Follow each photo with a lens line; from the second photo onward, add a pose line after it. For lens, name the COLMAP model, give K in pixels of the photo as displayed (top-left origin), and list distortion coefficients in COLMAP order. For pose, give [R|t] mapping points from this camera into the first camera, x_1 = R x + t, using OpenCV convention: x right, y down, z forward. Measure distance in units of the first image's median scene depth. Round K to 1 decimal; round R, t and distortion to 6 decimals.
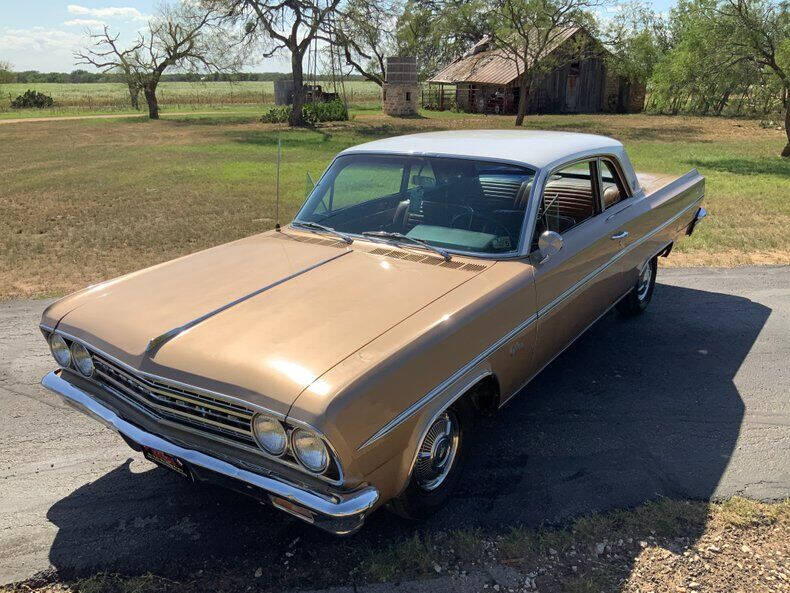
lens RADIAL K [[648.0, 0, 395.0], [0, 648.0, 296.5], [0, 0, 1]] dist [0.048175, -0.096059]
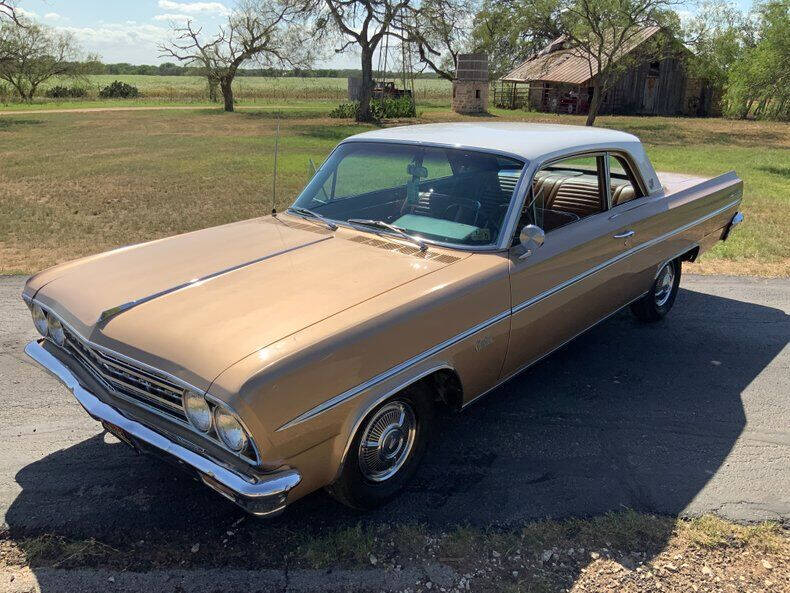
lens RADIAL K [[648.0, 0, 395.0], [0, 648.0, 296.5], [0, 0, 1]] dist [0.048175, -0.096059]
pose [[0.993689, 0.051022, -0.099894, 0.110252], [-0.050698, 0.998697, 0.005780, 0.008026], [0.100059, -0.000679, 0.994981, 0.016527]]
